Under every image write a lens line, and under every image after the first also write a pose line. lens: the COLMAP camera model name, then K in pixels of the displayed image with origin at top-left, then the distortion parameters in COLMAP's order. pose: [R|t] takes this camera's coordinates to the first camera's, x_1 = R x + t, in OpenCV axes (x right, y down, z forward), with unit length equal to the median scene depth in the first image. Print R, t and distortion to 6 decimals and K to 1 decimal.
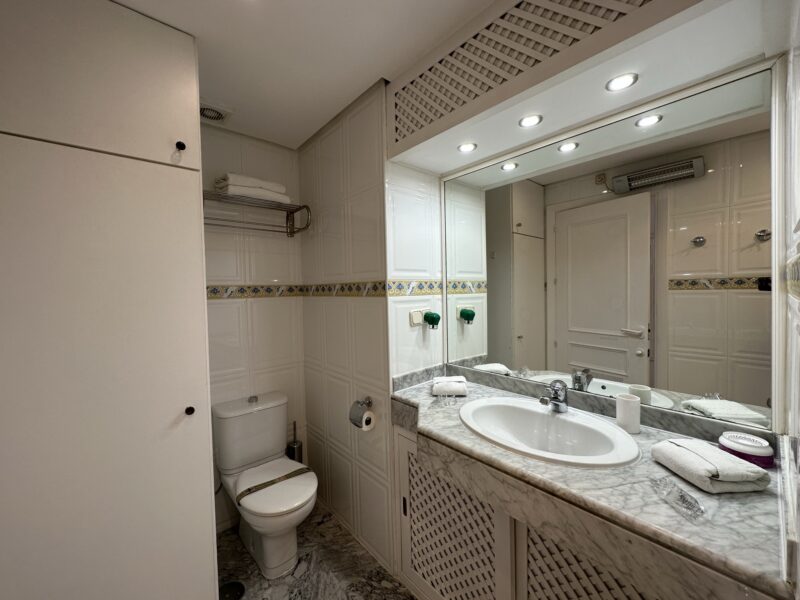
lens RADIAL K [[323.1, 0, 390.3], [0, 323.1, 288.4], [0, 0, 1]] dist [0.000525, 0.000485]
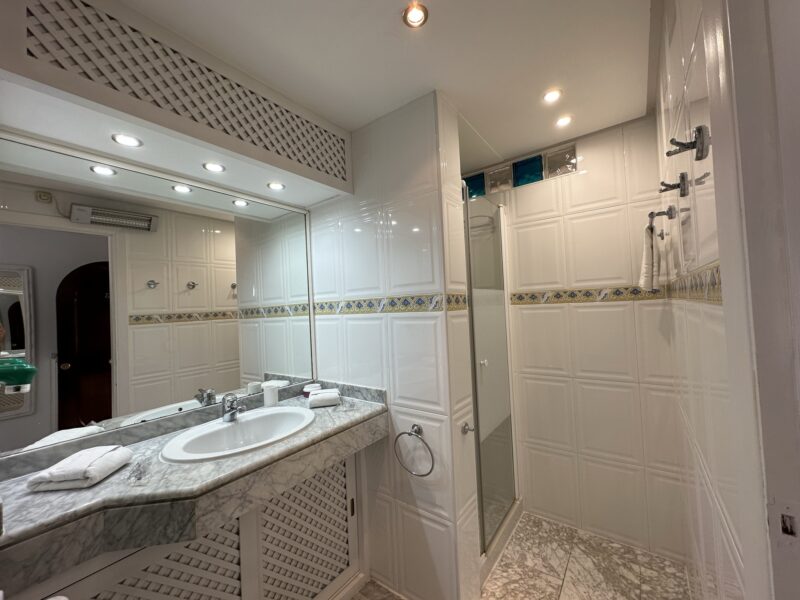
lens RADIAL K [[323.1, 0, 400.5], [0, 323.1, 301.1], [0, 0, 1]] dist [0.000525, 0.000485]
pose [[-0.215396, 0.047954, 0.975349, -0.817309], [0.050093, 0.998021, -0.038006, 0.022676], [-0.975241, 0.040671, -0.217371, 0.663463]]
